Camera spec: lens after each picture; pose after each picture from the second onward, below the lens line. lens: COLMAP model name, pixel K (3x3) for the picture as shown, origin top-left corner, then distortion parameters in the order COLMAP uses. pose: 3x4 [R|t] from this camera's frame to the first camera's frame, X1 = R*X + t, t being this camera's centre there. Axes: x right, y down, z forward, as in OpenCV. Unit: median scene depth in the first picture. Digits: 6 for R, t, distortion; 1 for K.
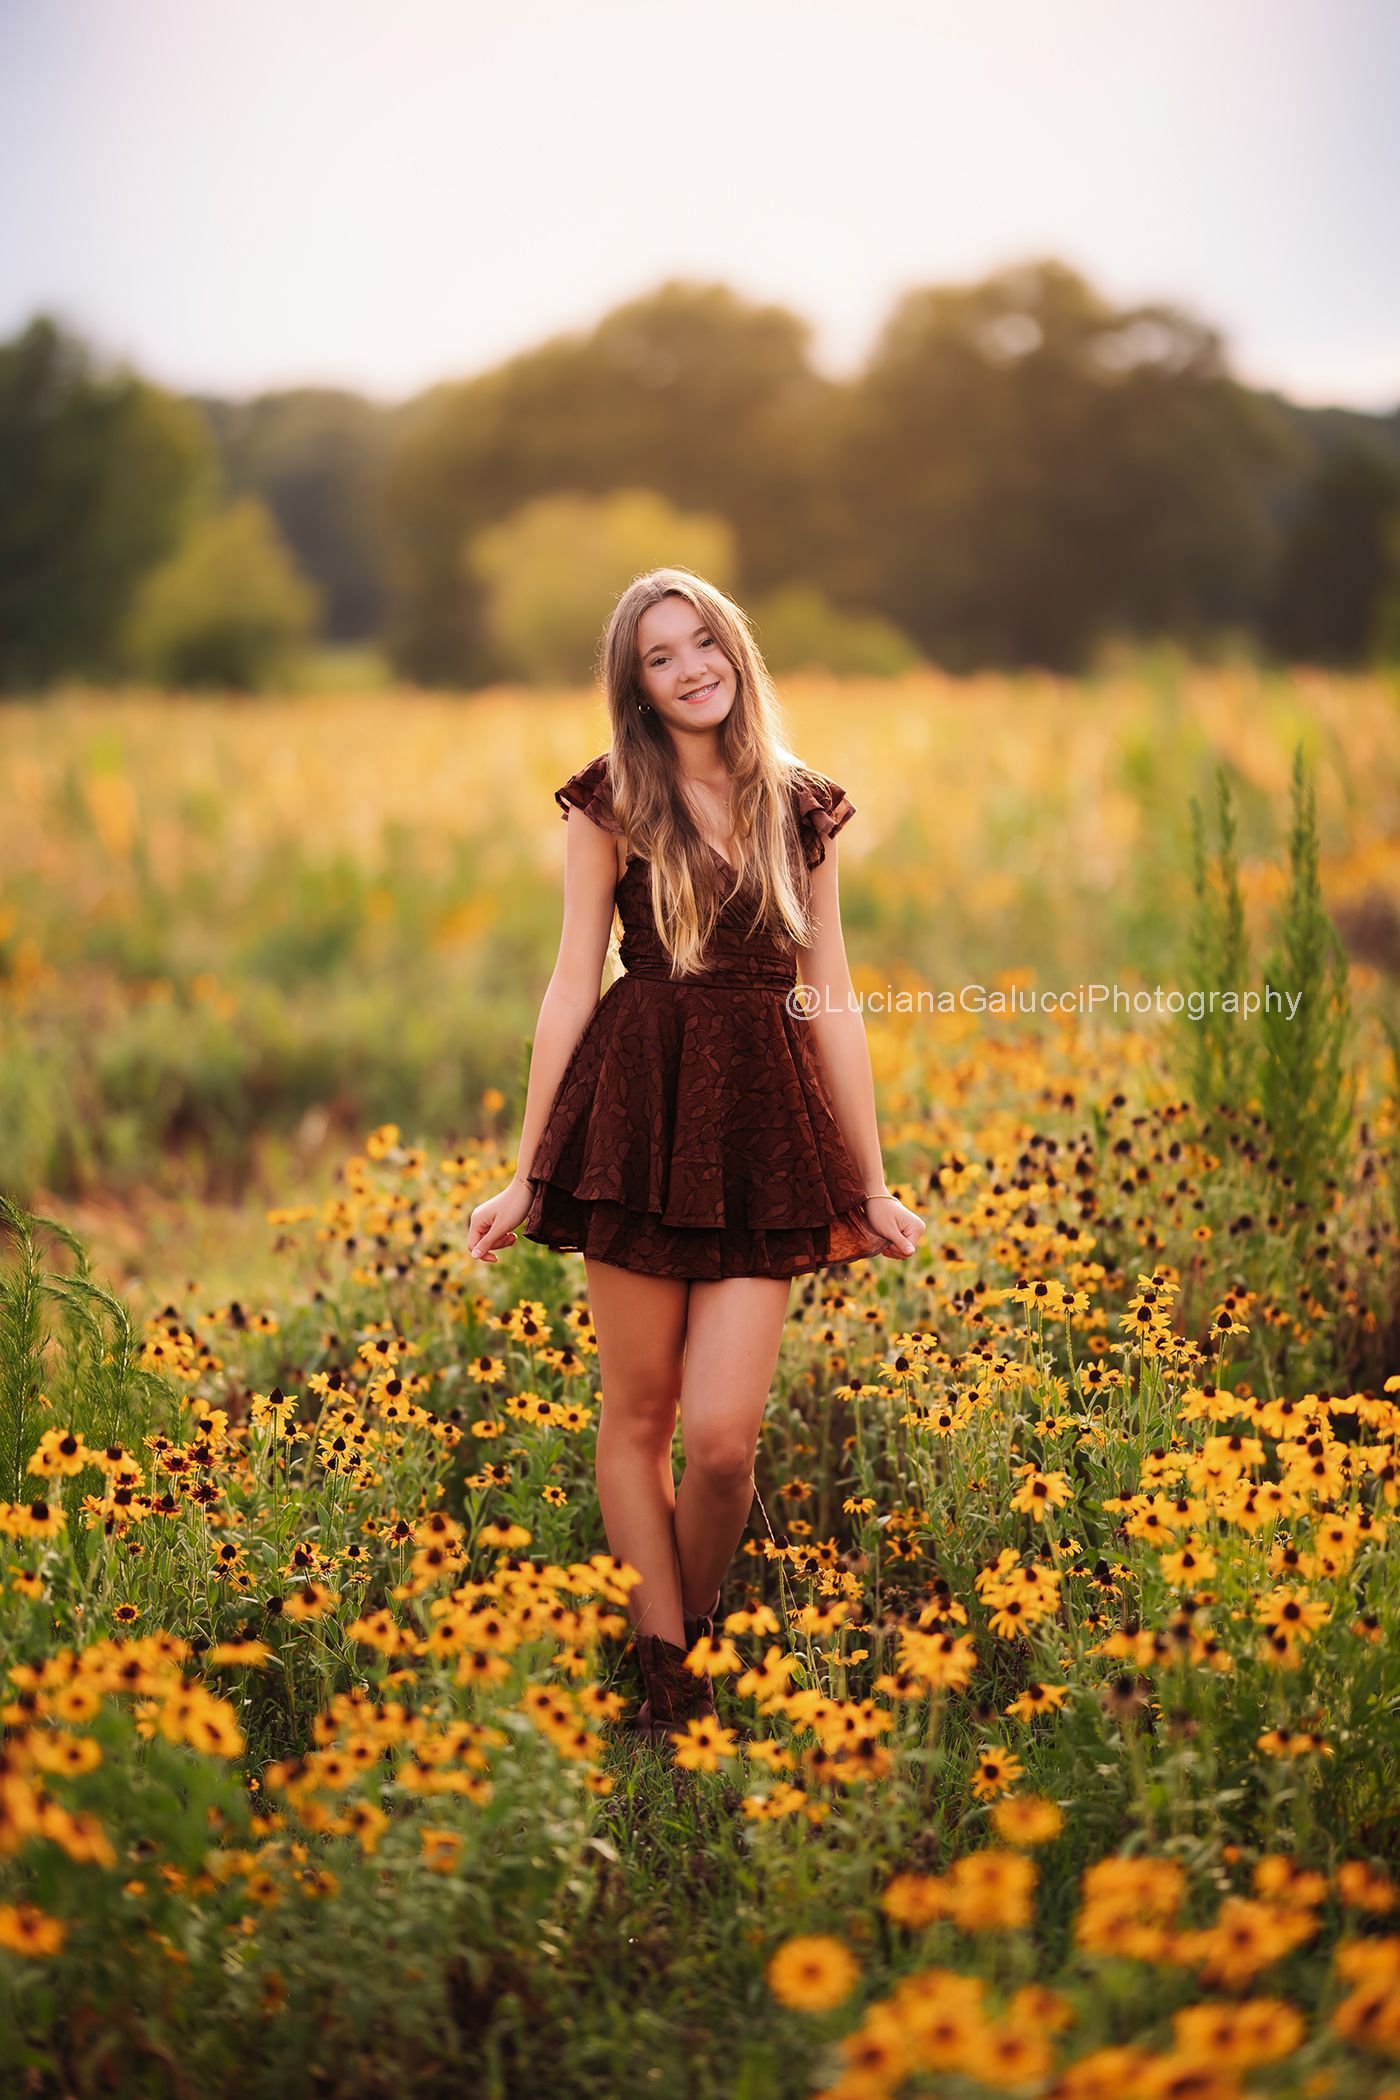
lens RADIAL K [[5394.4, 0, 709.9], [0, 5394.4, 1034.2], [0, 0, 1]] dist [0.040431, 0.000000]
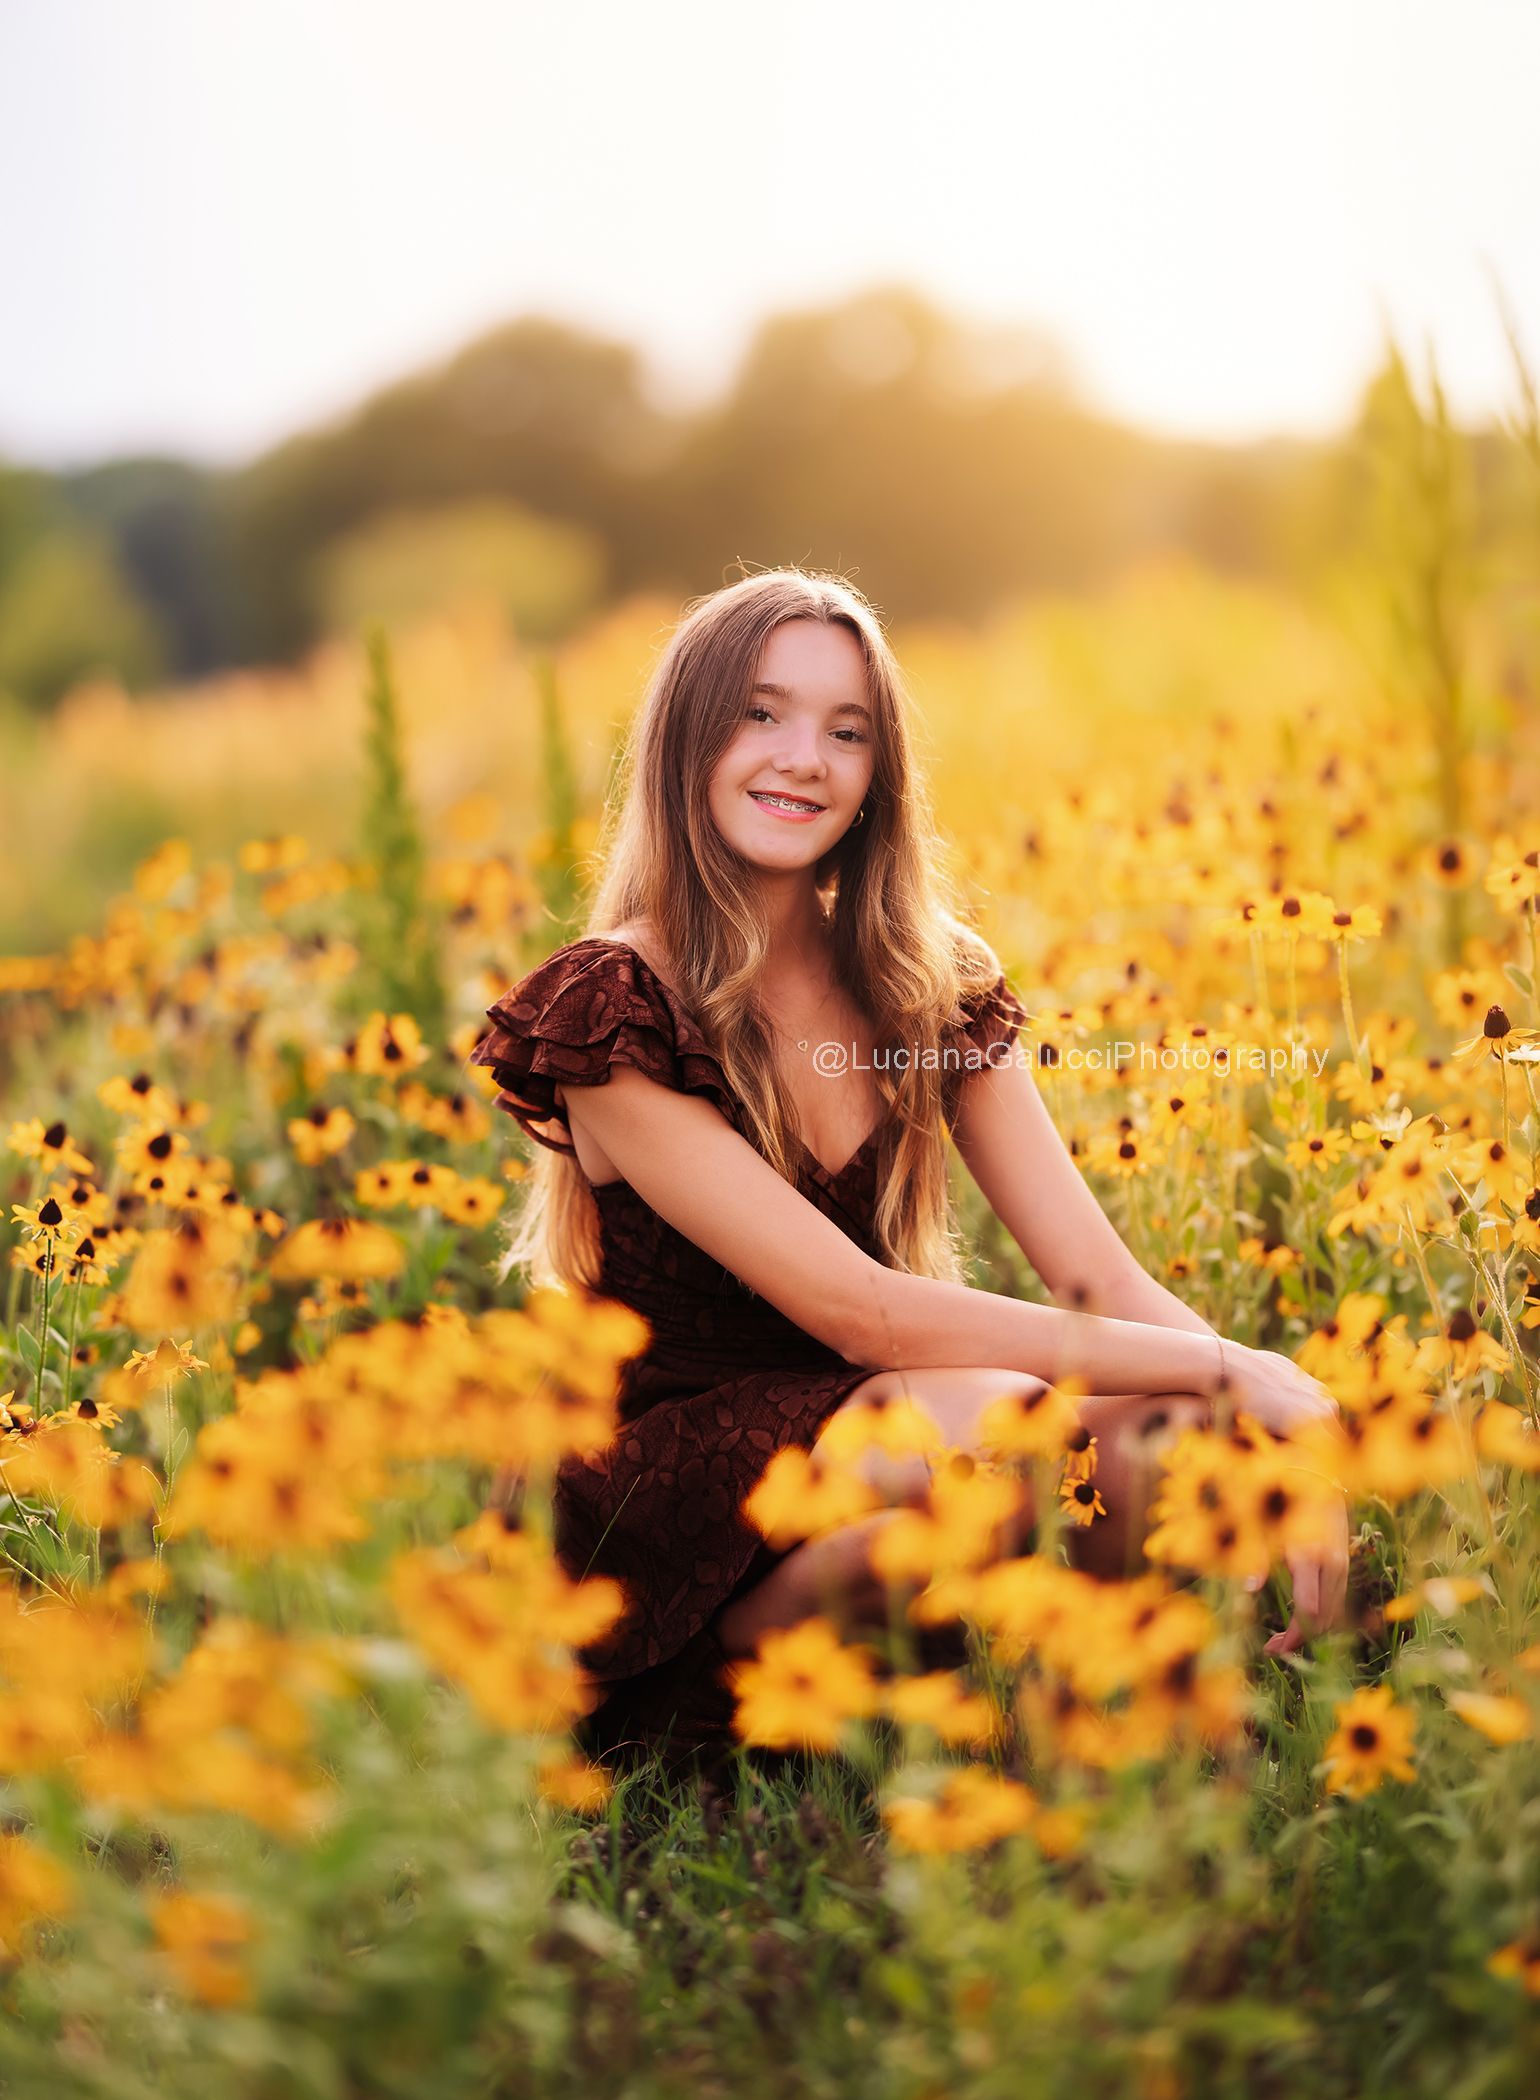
lens RADIAL K [[5522.0, 0, 763.8], [0, 5522.0, 1041.1], [0, 0, 1]] dist [-0.025551, 0.000000]
pose [[0.998782, -0.036367, 0.033353, -0.013778], [0.036630, 0.999302, -0.007292, 0.063503], [-0.033064, 0.008505, 0.999417, 0.423927]]
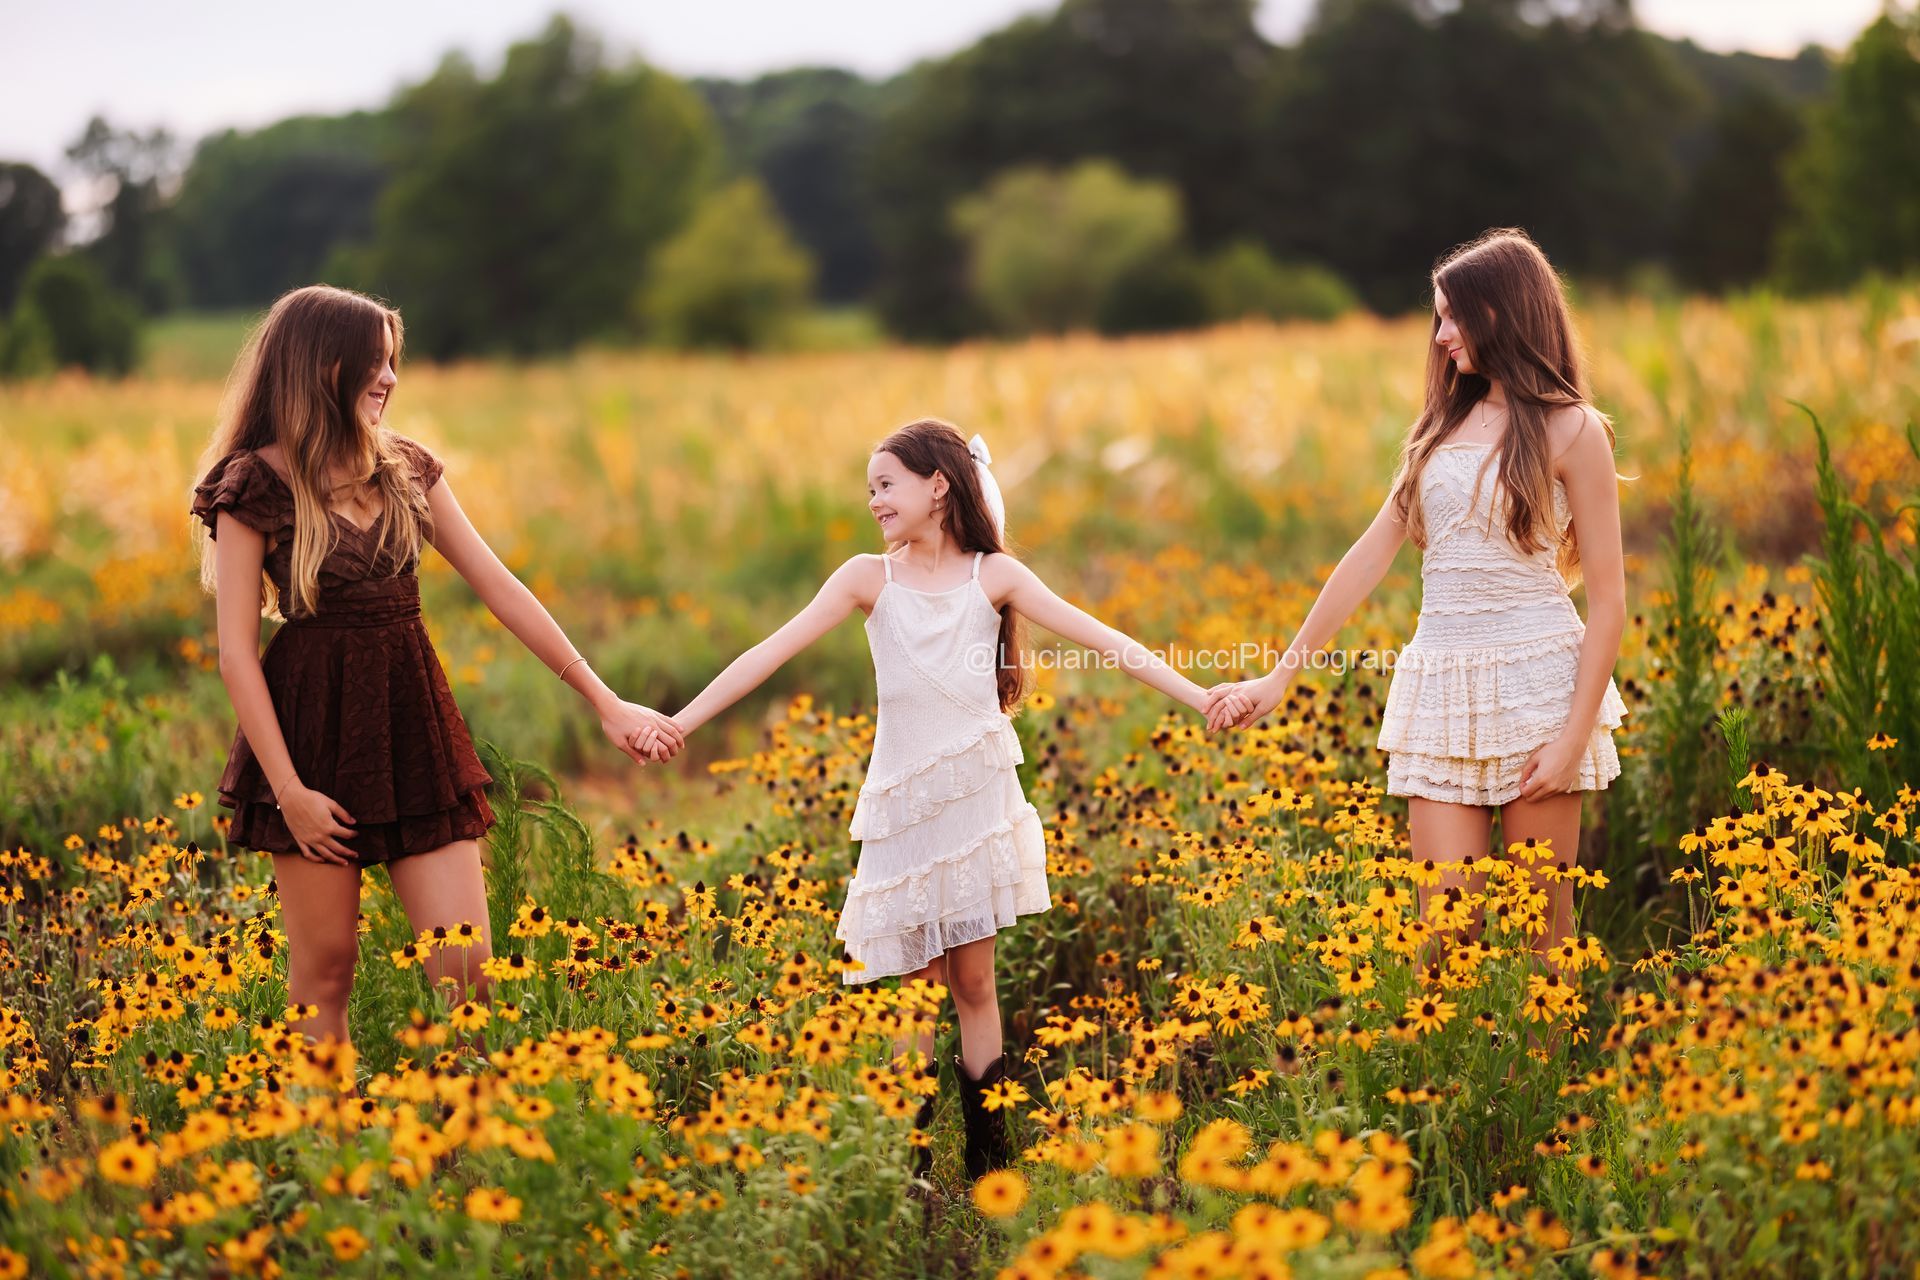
lens RADIAL K [[4932.0, 0, 966.6], [0, 4932.0, 654.8], [0, 0, 1]] dist [0.040431, 0.000000]
pose [[0.998640, -0.027165, -0.044506, 0.040291], [0.027193, 0.999630, 0.000038, 0.011159], [0.044489, -0.001248, 0.999009, -0.209201]]
